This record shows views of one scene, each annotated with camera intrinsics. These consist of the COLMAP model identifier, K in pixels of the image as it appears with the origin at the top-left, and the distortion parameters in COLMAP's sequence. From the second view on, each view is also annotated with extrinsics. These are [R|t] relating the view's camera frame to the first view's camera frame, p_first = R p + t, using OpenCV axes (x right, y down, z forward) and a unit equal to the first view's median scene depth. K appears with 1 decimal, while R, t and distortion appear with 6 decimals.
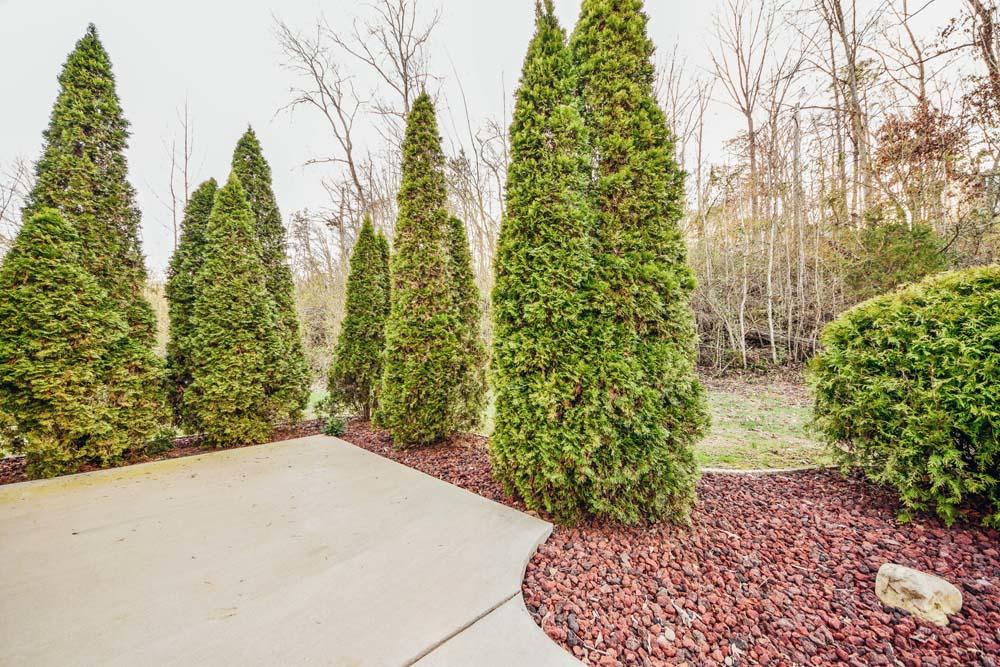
lens RADIAL K [[374.2, 0, 497.3], [0, 374.2, 340.2], [0, 0, 1]] dist [0.002056, -0.007055]
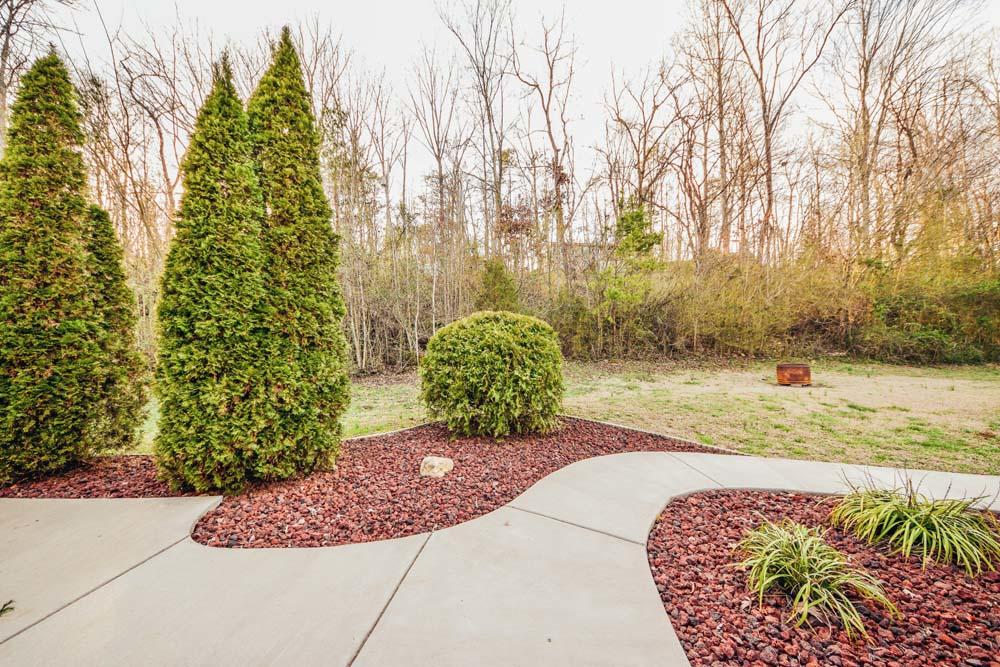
lens RADIAL K [[374.2, 0, 520.2], [0, 374.2, 331.7], [0, 0, 1]] dist [0.002056, -0.007055]
pose [[0.714005, 0.009527, 0.700075, -0.021839], [0.006573, 0.999772, -0.020309, -0.032378], [-0.700109, 0.019103, 0.713780, -0.568078]]
